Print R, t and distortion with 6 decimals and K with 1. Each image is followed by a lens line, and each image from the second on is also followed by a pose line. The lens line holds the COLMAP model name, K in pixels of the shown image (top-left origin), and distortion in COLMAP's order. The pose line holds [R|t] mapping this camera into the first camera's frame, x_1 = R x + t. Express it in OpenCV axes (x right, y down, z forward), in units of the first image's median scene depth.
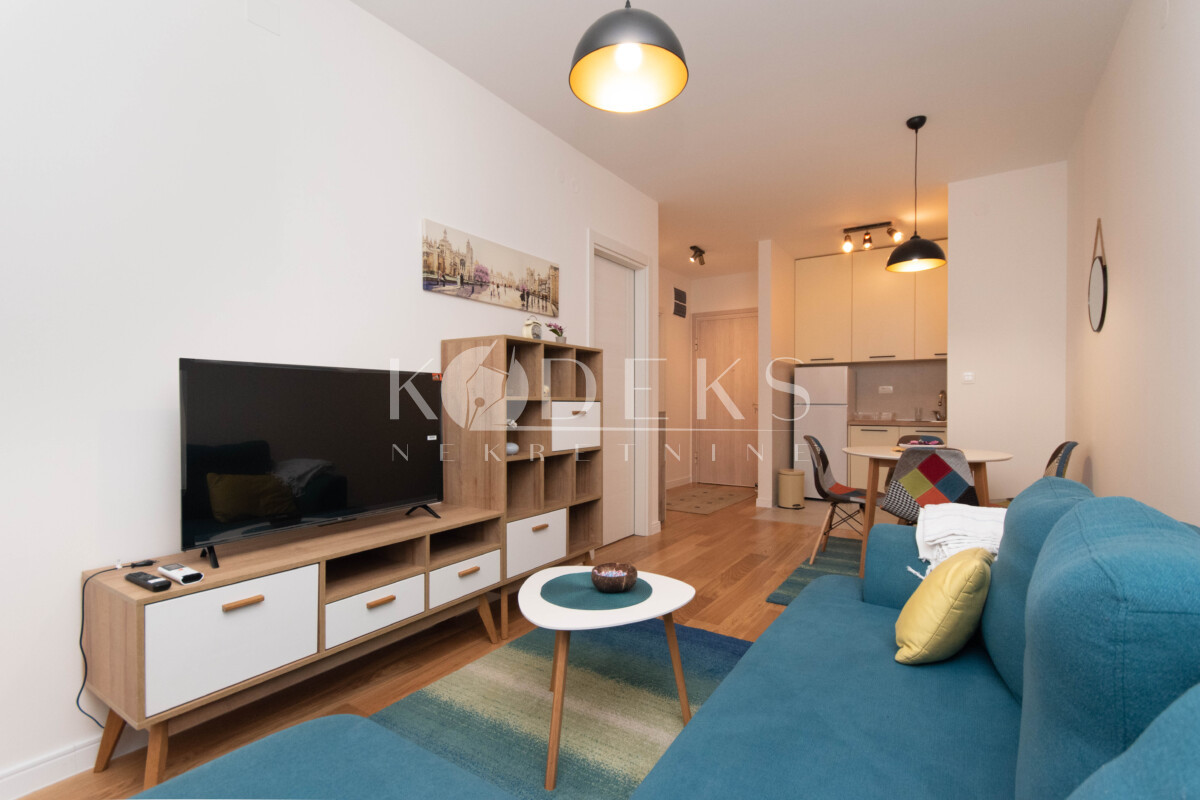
lens RADIAL K [[555.1, 0, 601.1], [0, 555.1, 399.5], [0, 0, 1]] dist [-0.000860, -0.000045]
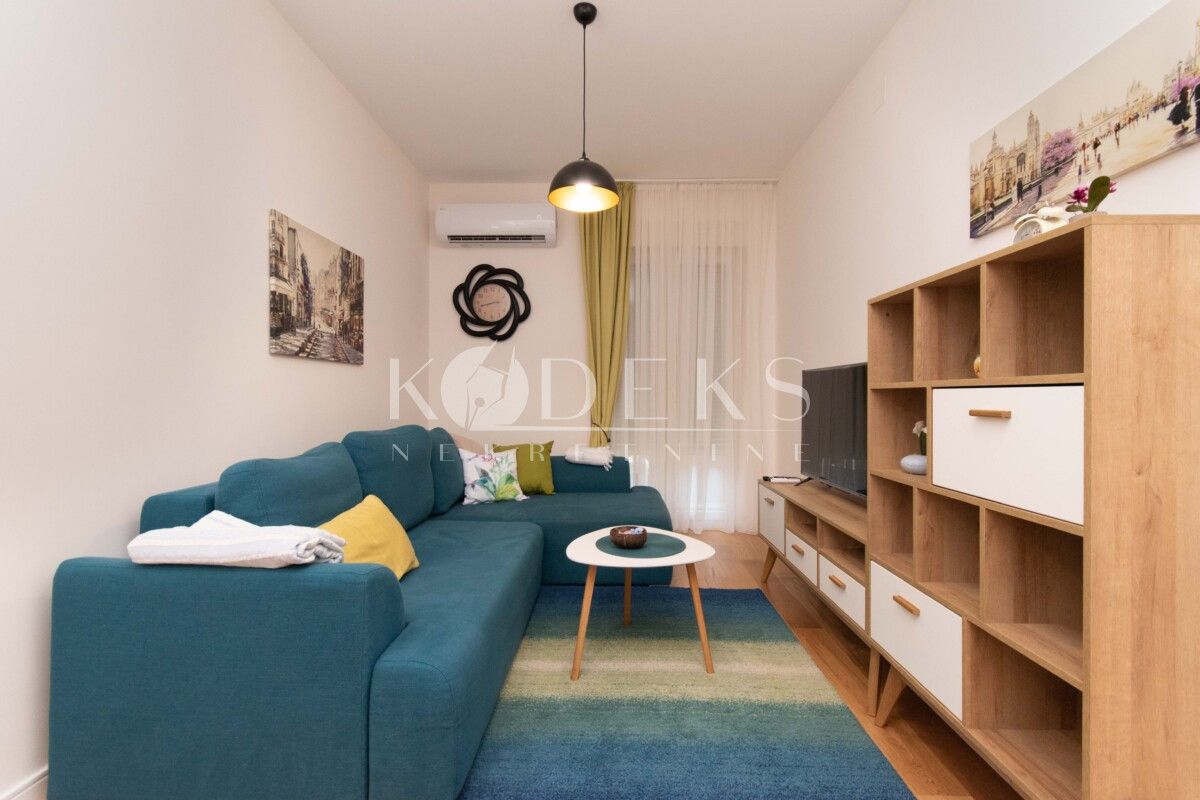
lens RADIAL K [[518.4, 0, 601.2], [0, 518.4, 398.5], [0, 0, 1]] dist [0.000122, 0.000018]
pose [[-0.851089, -0.005616, -0.524992, 0.432206], [-0.007168, 0.999974, 0.000923, 0.015482], [0.524973, 0.004548, -0.851107, 1.240481]]
